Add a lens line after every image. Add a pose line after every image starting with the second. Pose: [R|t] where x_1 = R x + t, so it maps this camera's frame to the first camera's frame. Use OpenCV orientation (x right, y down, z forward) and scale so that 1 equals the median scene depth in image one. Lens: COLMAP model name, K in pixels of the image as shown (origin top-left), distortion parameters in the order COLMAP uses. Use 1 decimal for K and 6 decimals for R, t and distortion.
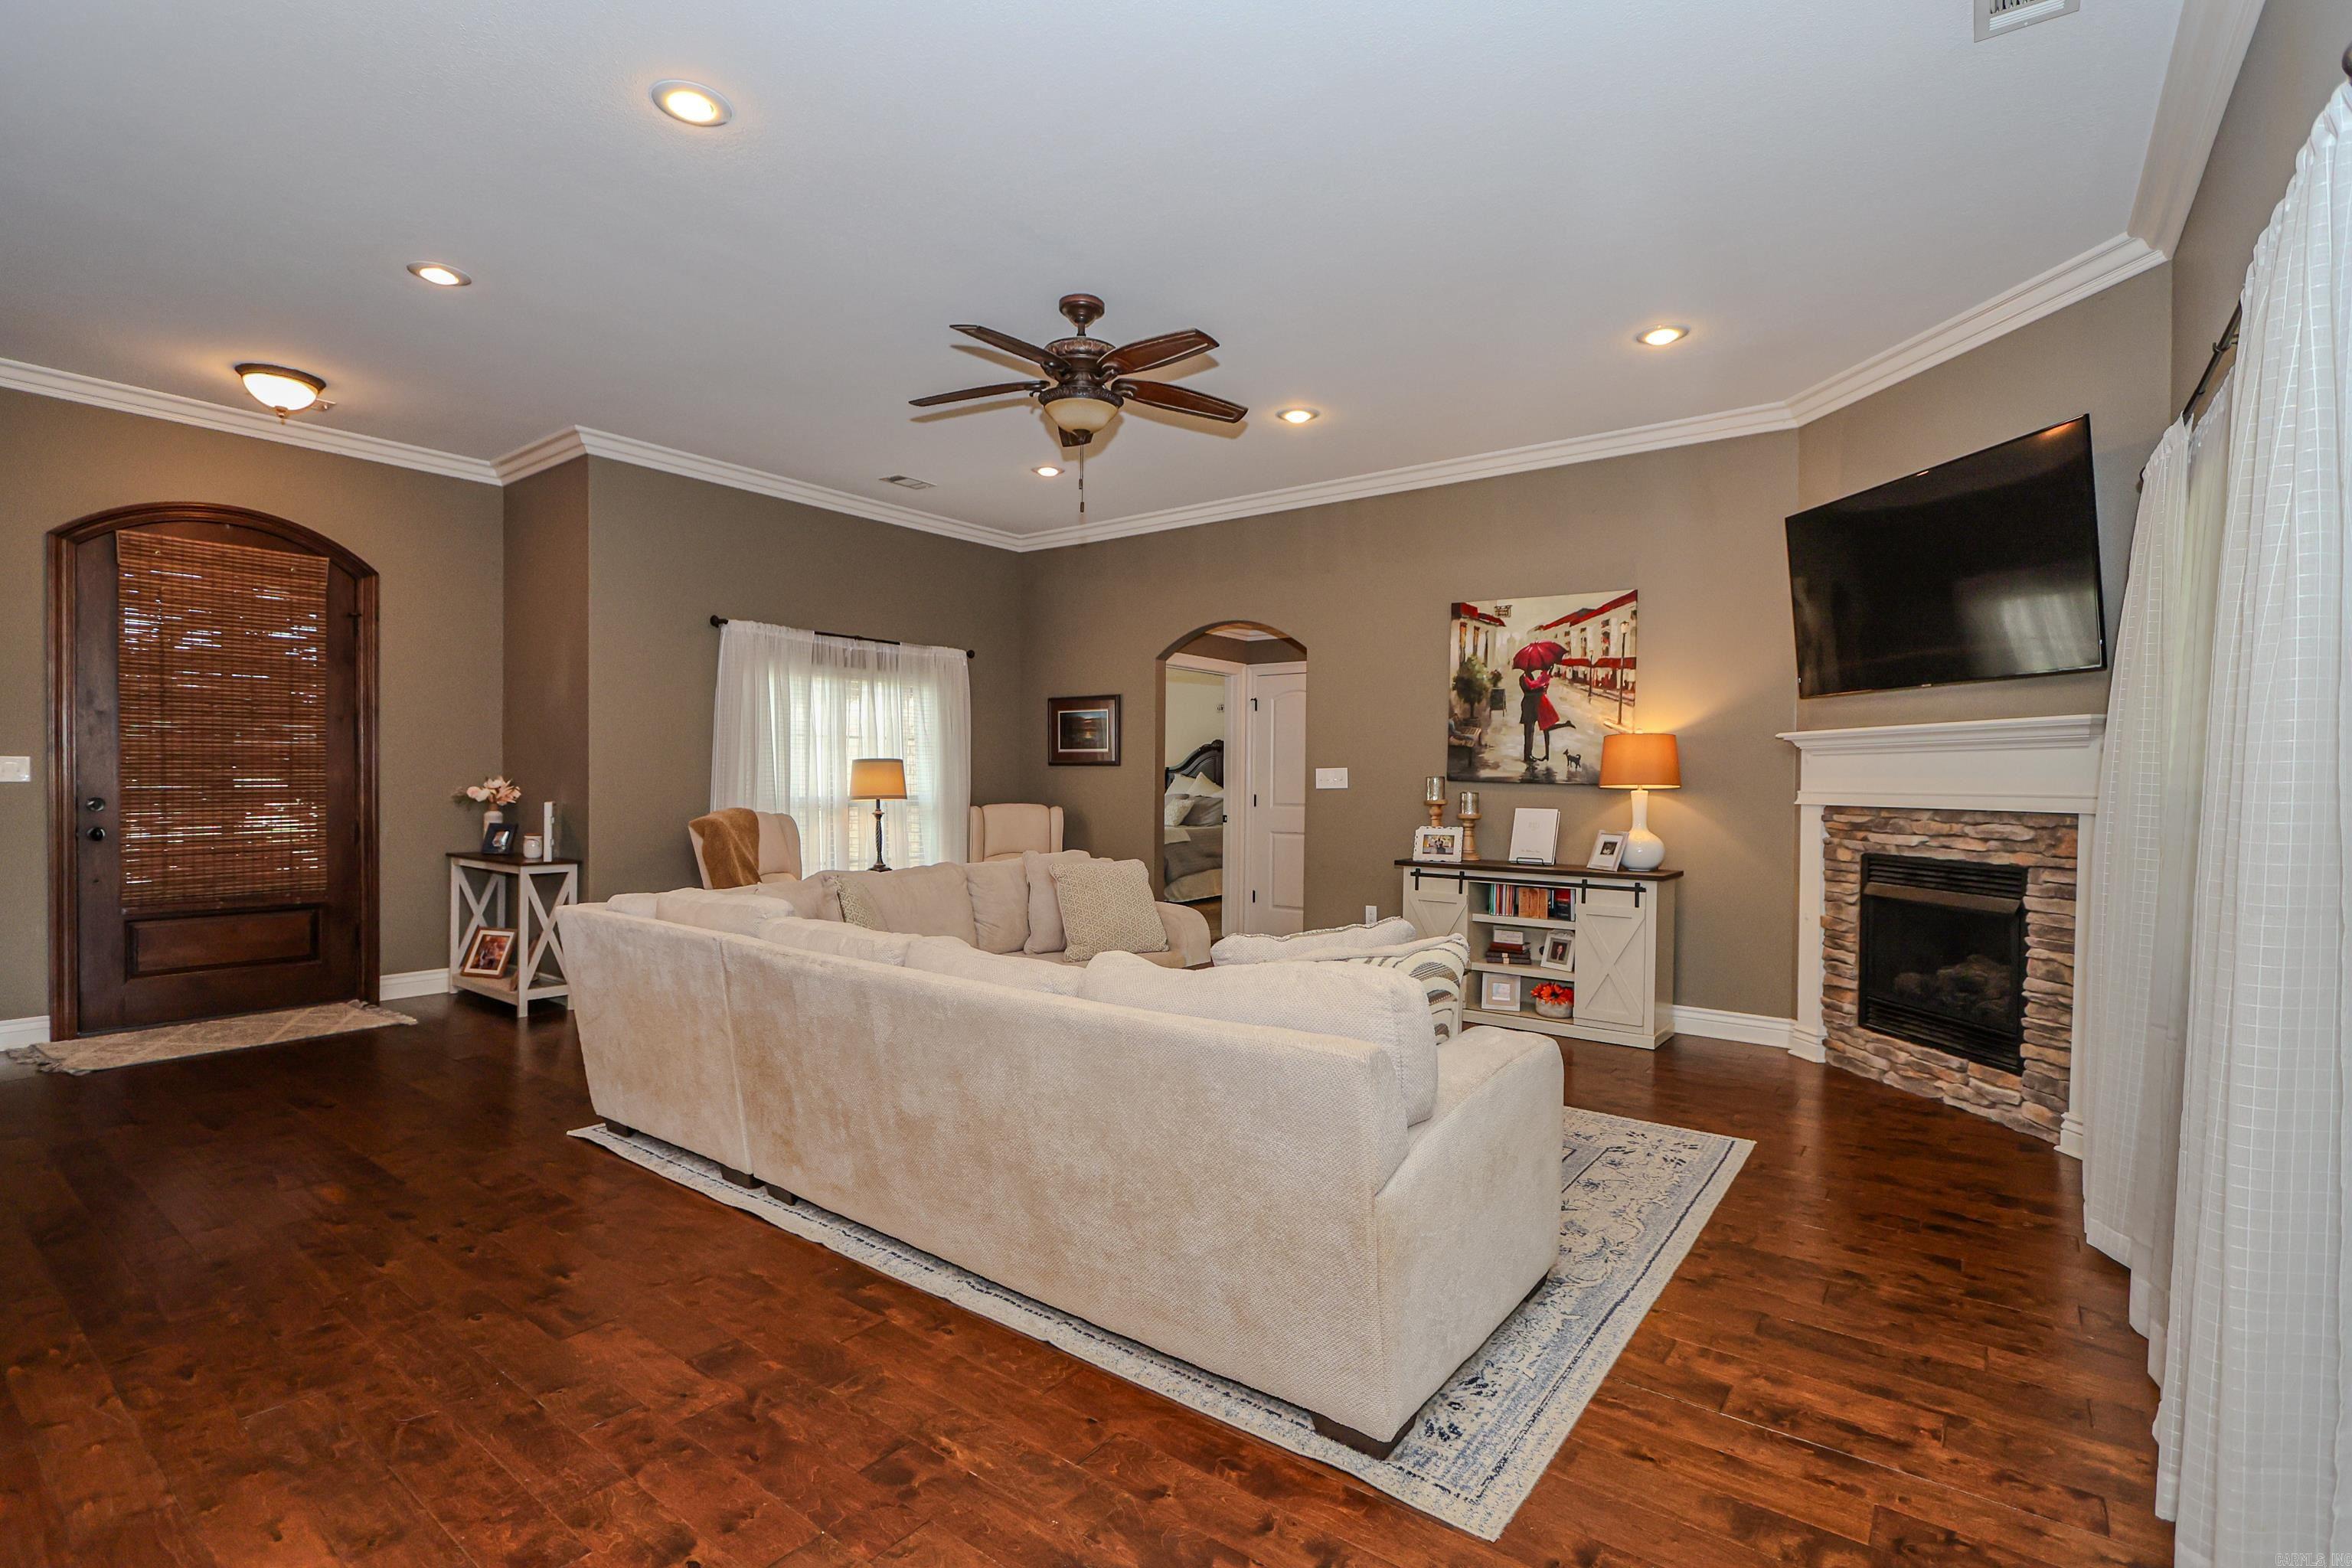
lens RADIAL K [[1081.8, 0, 1196.5], [0, 1081.8, 788.6], [0, 0, 1]] dist [-0.013063, 0.000415]
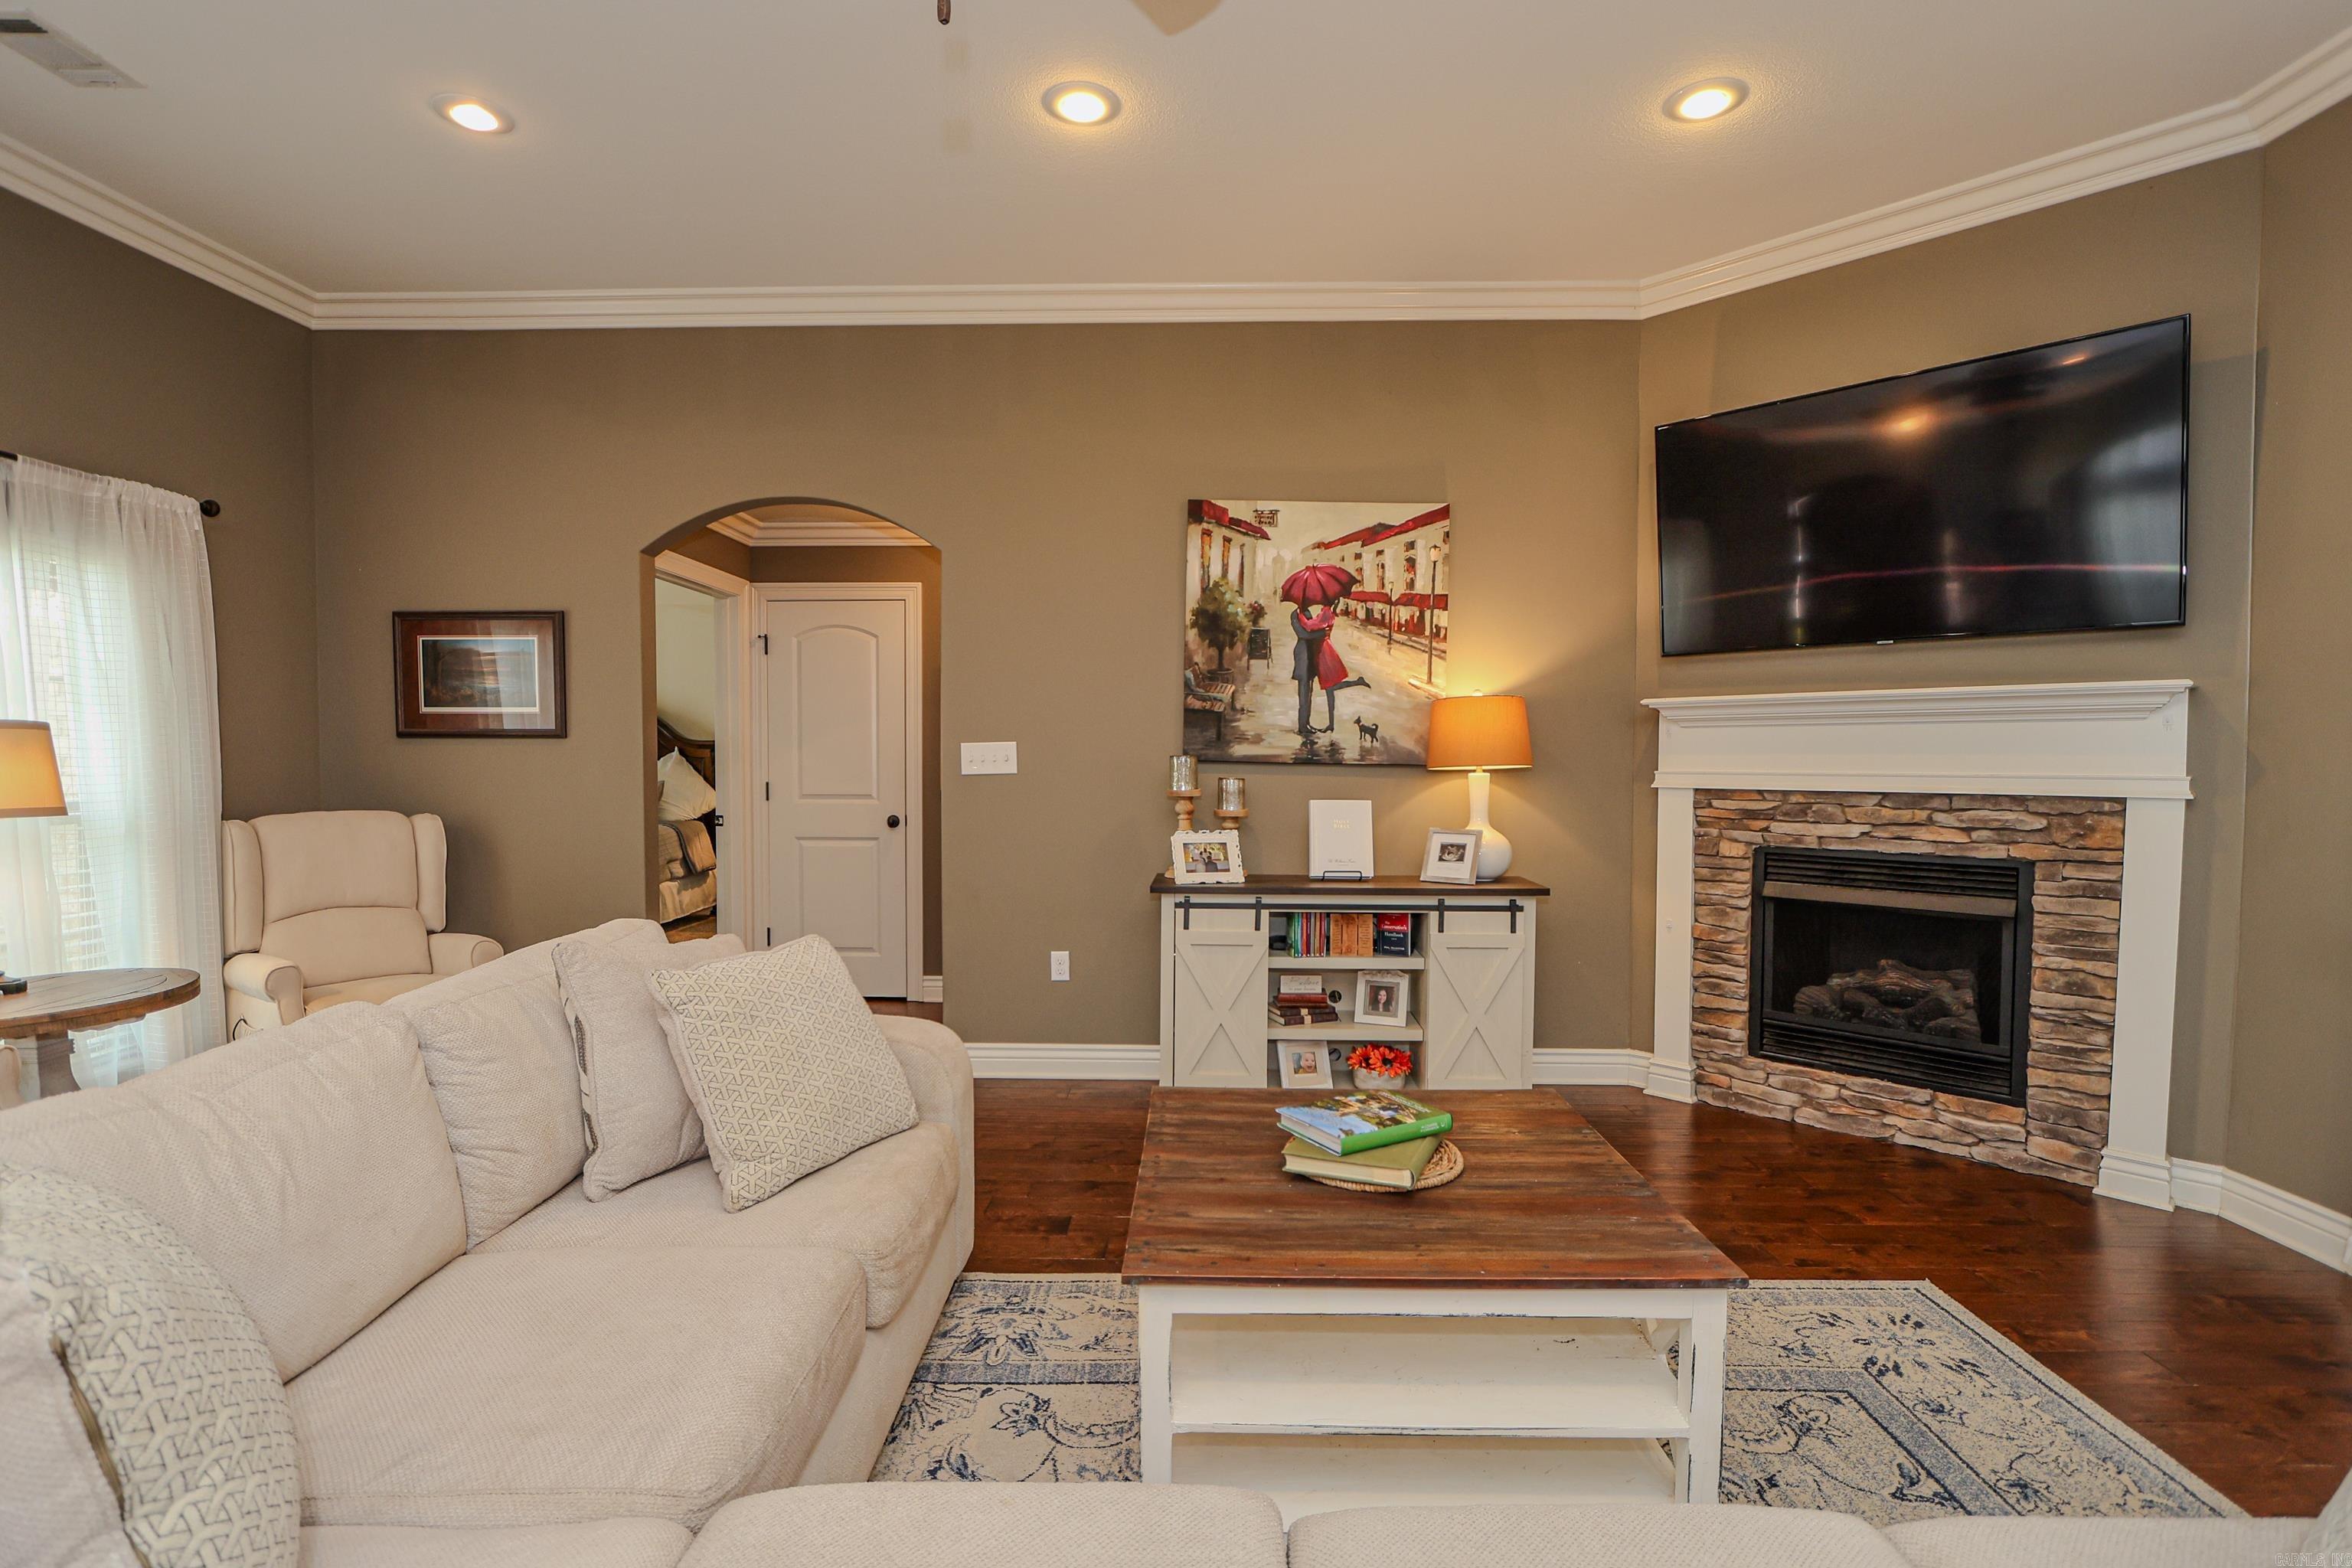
lens RADIAL K [[1093.3, 0, 1177.4], [0, 1093.3, 792.0], [0, 0, 1]] dist [-0.016483, 0.000767]
pose [[0.818892, -0.026471, 0.573337, -0.177757], [0.010441, 0.999458, 0.031232, -0.009933], [-0.573853, -0.019590, 0.818724, 0.465332]]
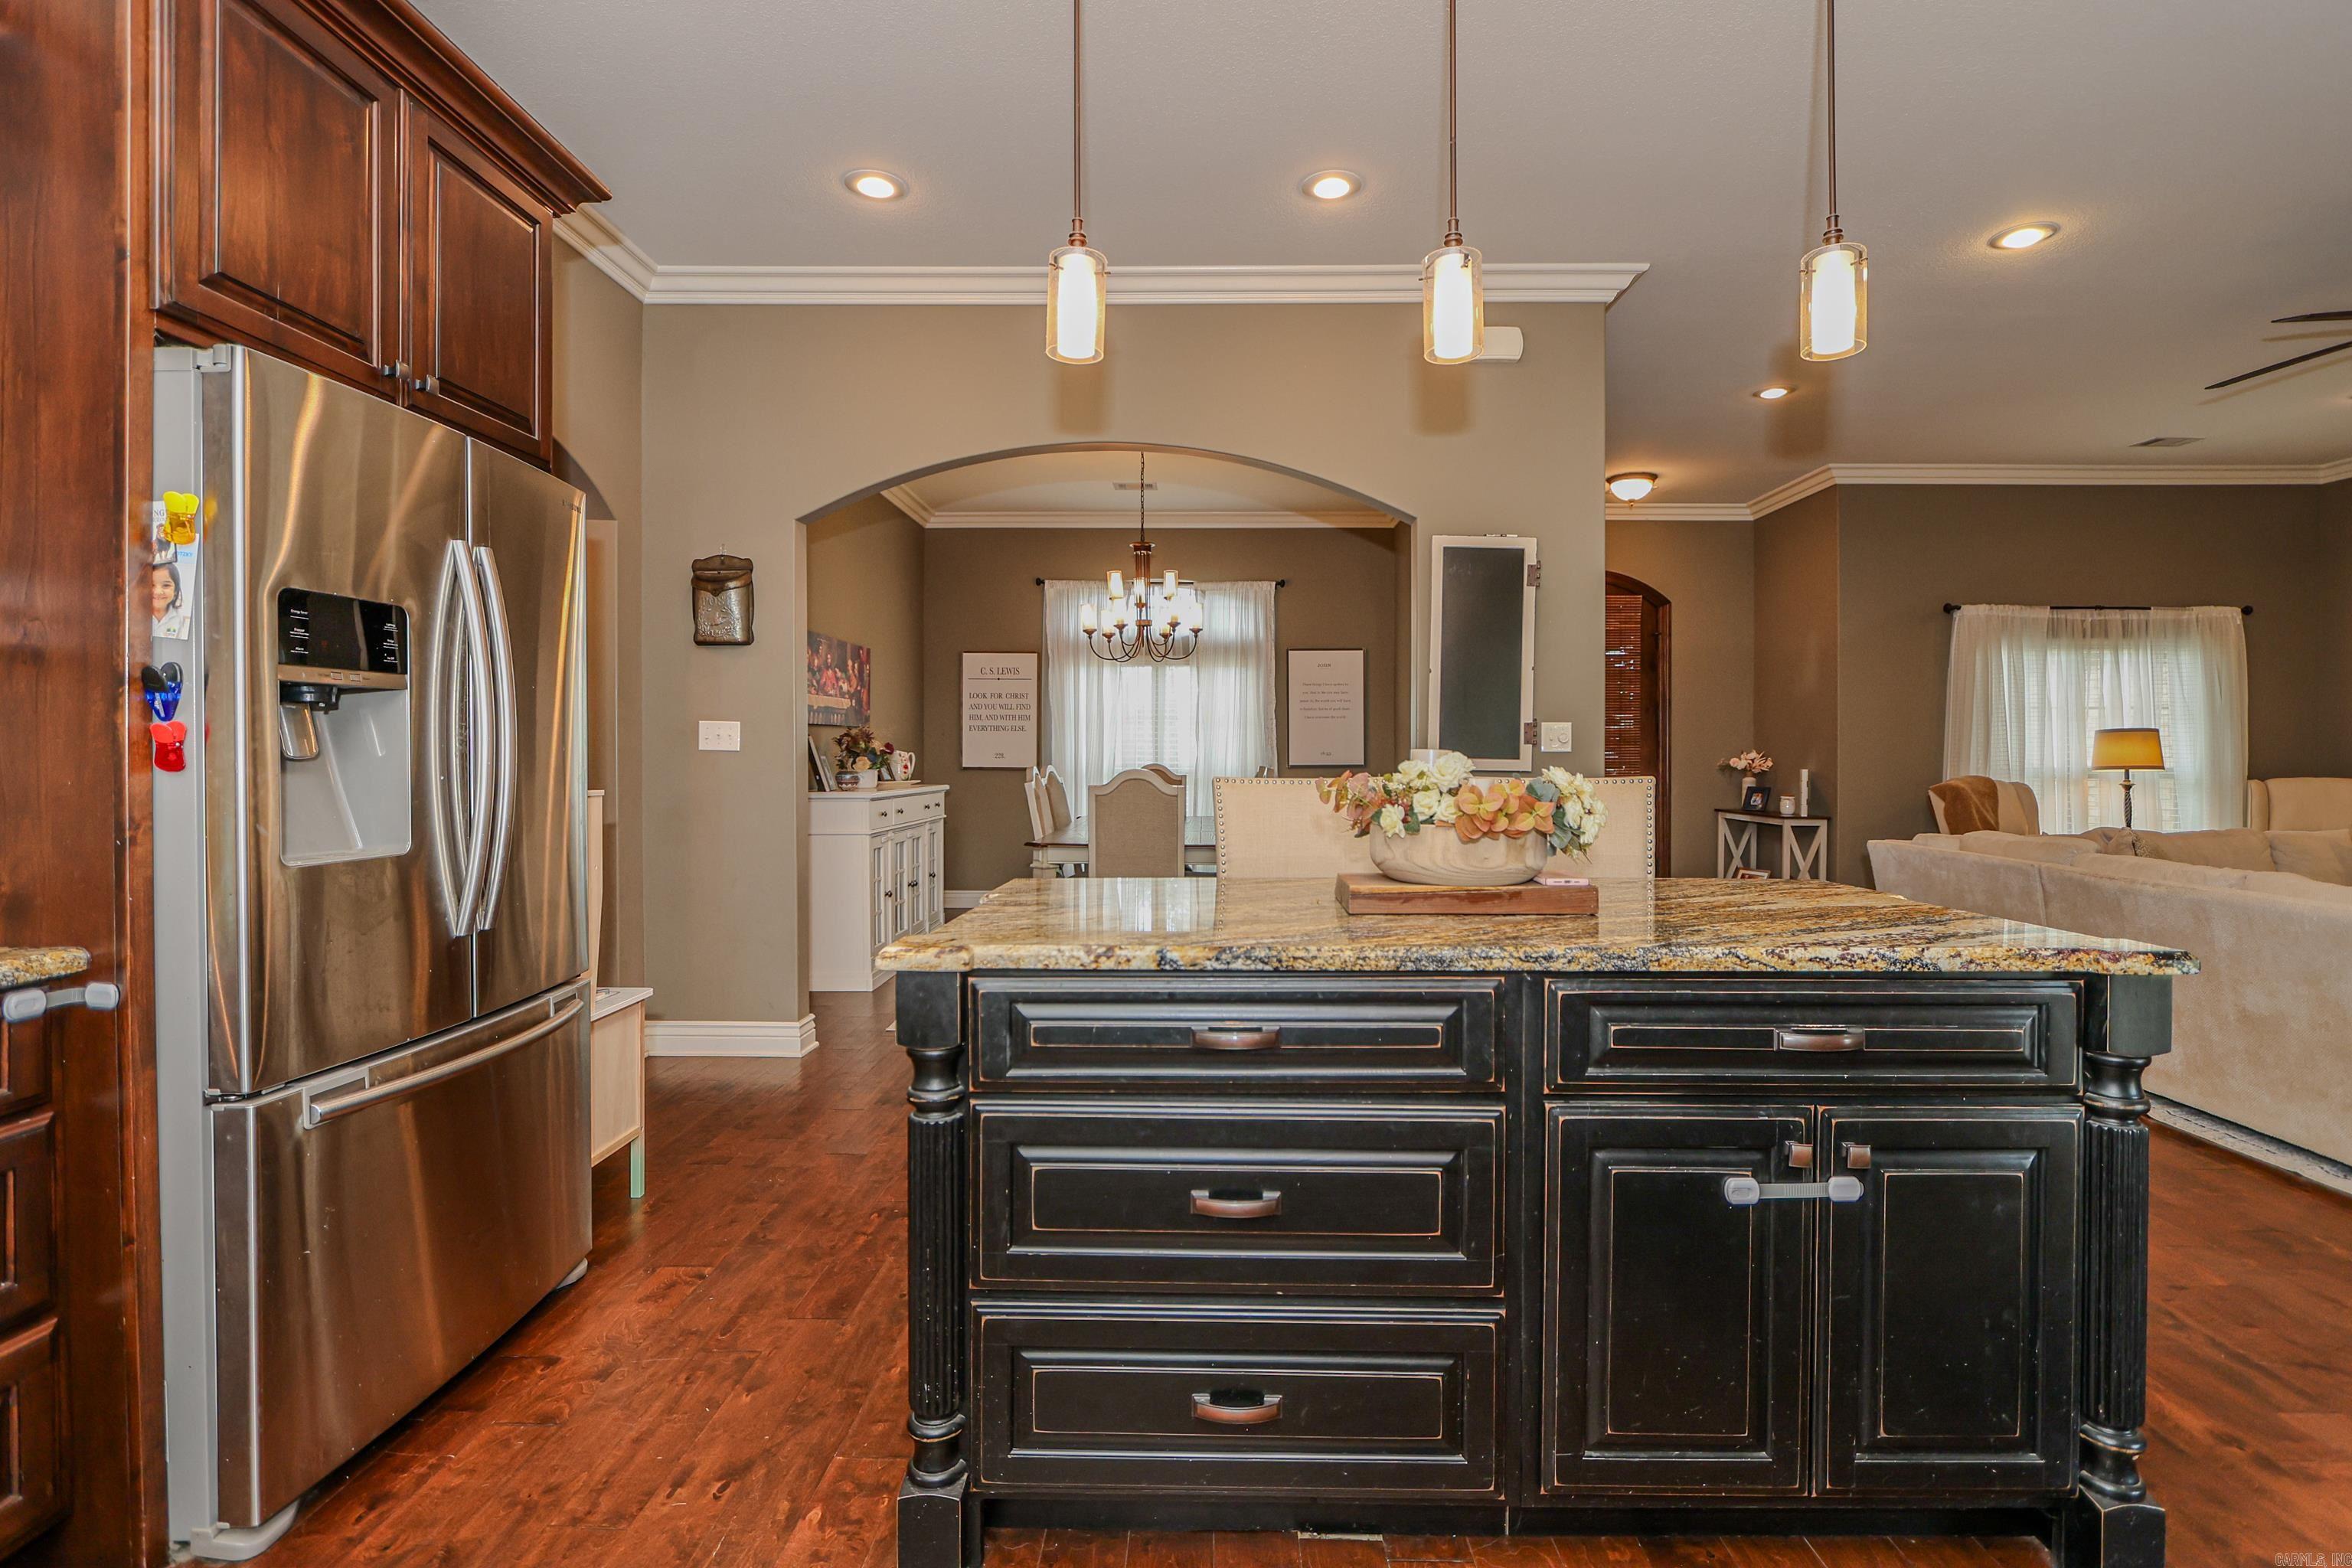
lens RADIAL K [[1095.9, 0, 1195.6], [0, 1095.9, 762.1], [0, 0, 1]] dist [-0.013250, 0.000533]
pose [[0.585815, -0.002250, -0.810442, 0.010131], [-0.005496, 0.999962, -0.006748, 0.016329], [0.810427, 0.008407, 0.585780, -0.307393]]
